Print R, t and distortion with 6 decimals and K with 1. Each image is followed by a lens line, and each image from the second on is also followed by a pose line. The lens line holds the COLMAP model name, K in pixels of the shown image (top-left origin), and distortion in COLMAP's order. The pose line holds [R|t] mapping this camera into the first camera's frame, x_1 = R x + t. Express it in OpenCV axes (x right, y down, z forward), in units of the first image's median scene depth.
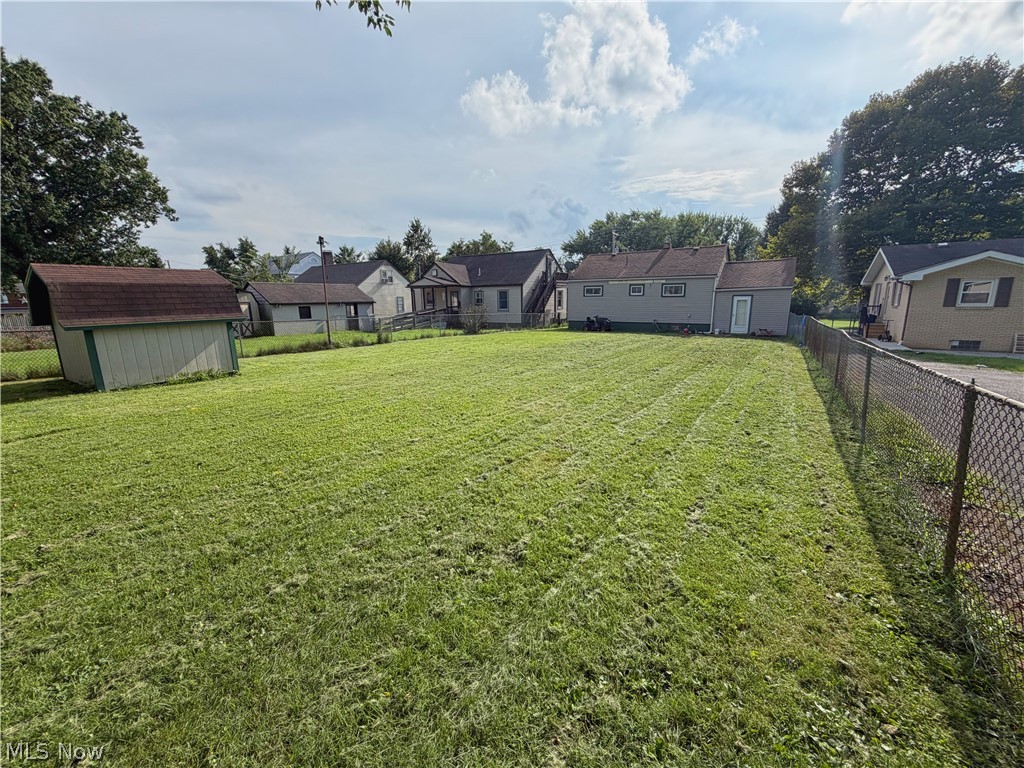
lens RADIAL K [[411.8, 0, 505.7], [0, 411.8, 383.0], [0, 0, 1]] dist [-0.002696, 0.000087]
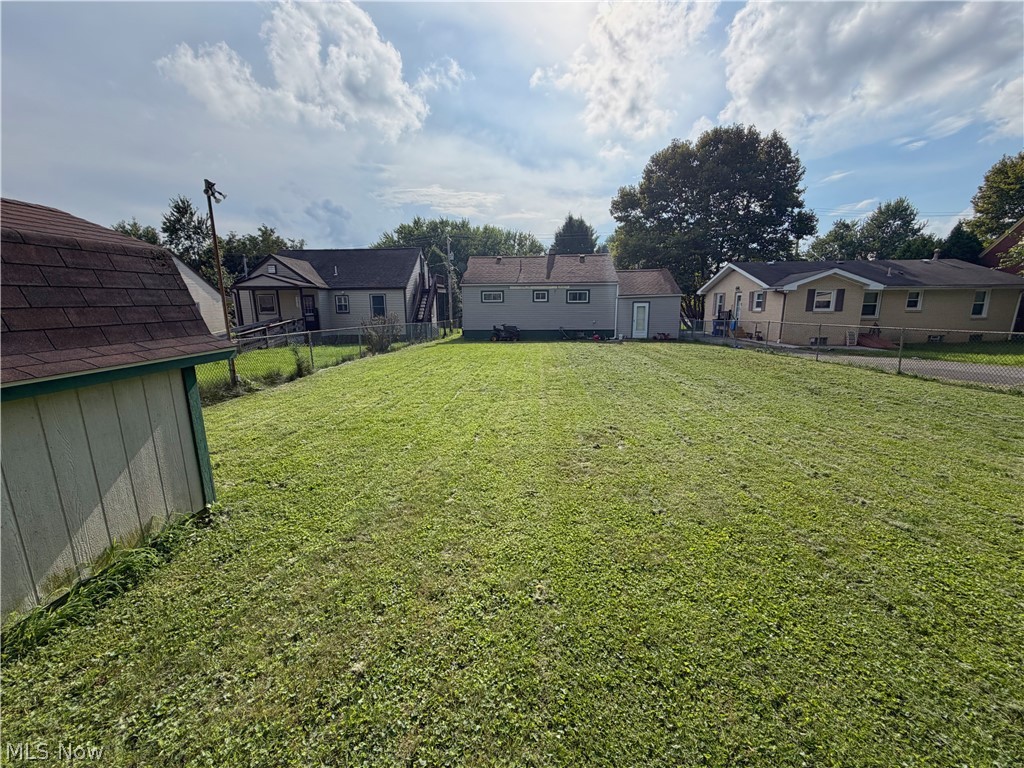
lens RADIAL K [[411.8, 0, 505.7], [0, 411.8, 383.0], [0, 0, 1]] dist [-0.002696, 0.000087]
pose [[0.870807, -0.089318, 0.483444, -0.223899], [0.098358, 0.995129, 0.006687, -0.040638], [-0.481686, 0.041728, 0.875350, 0.216053]]
